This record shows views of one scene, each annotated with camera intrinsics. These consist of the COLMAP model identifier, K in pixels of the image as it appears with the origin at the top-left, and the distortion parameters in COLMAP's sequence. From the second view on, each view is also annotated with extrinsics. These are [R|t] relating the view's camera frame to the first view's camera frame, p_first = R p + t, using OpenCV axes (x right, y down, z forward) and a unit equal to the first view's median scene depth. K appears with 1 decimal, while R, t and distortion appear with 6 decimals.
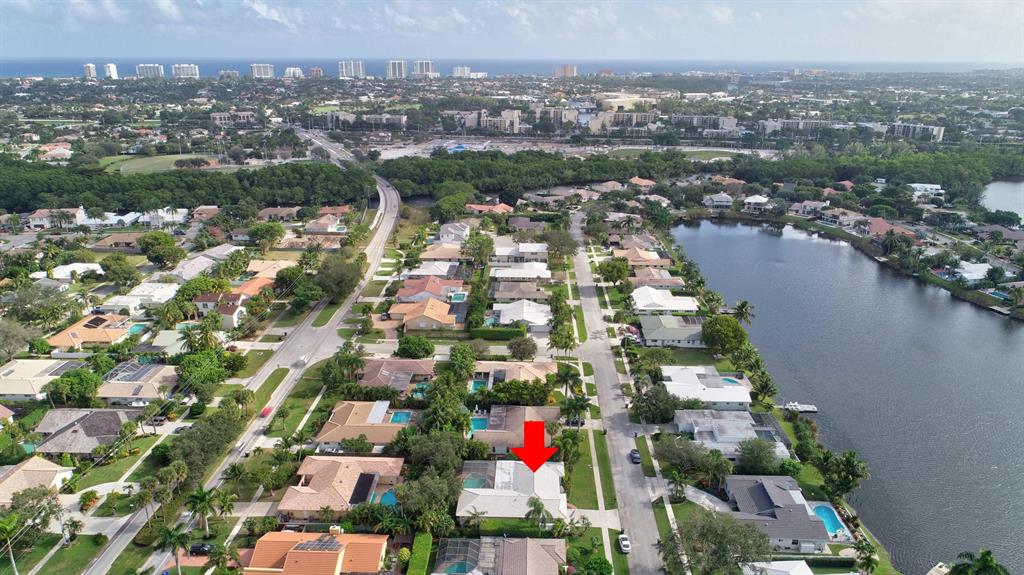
lens RADIAL K [[676.6, 0, 513.2], [0, 676.6, 285.8], [0, 0, 1]] dist [-0.007313, -0.004469]
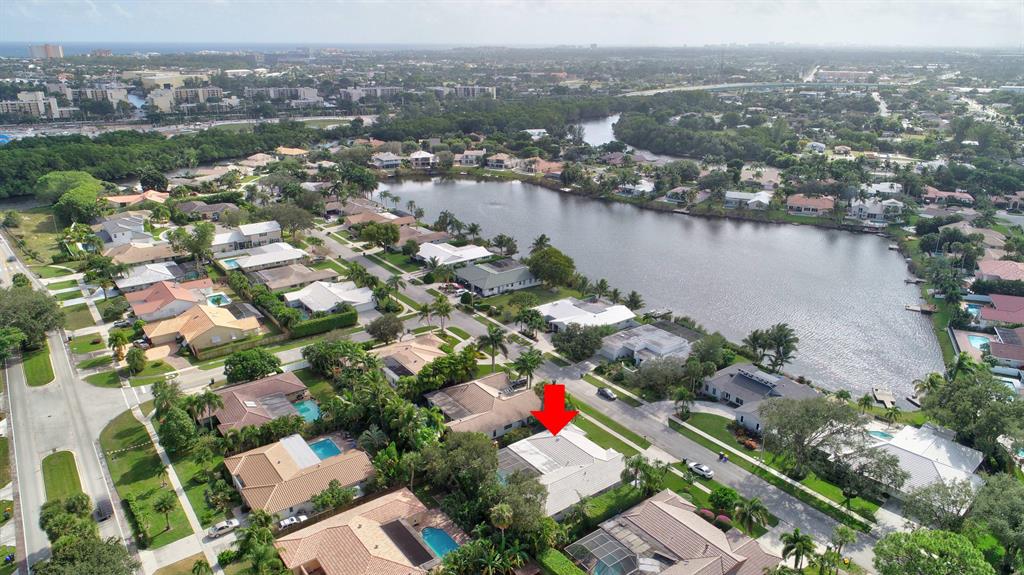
lens RADIAL K [[676.6, 0, 509.7], [0, 676.6, 284.2], [0, 0, 1]] dist [-0.007313, -0.004469]
pose [[0.783553, -0.208288, 0.585372, -0.259118], [0.195265, 0.976951, 0.086247, -0.001512], [-0.589844, 0.046724, 0.806164, 0.186343]]
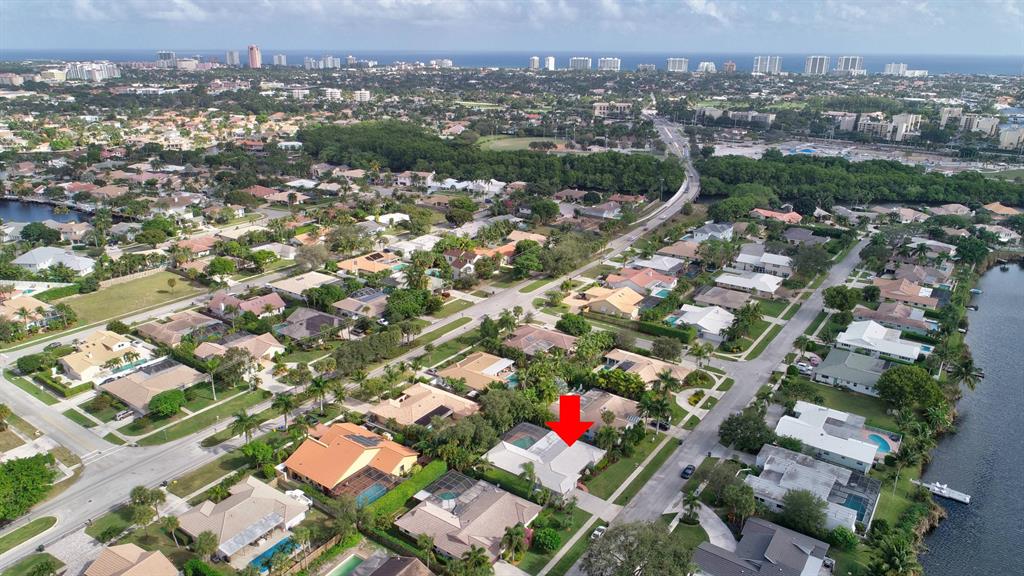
lens RADIAL K [[676.6, 0, 511.5], [0, 676.6, 292.5], [0, 0, 1]] dist [-0.007313, -0.004469]
pose [[0.832028, 0.186177, -0.522559, 0.250960], [-0.177623, 0.981816, 0.066987, -0.010685], [0.525528, 0.037083, 0.849968, 0.023418]]
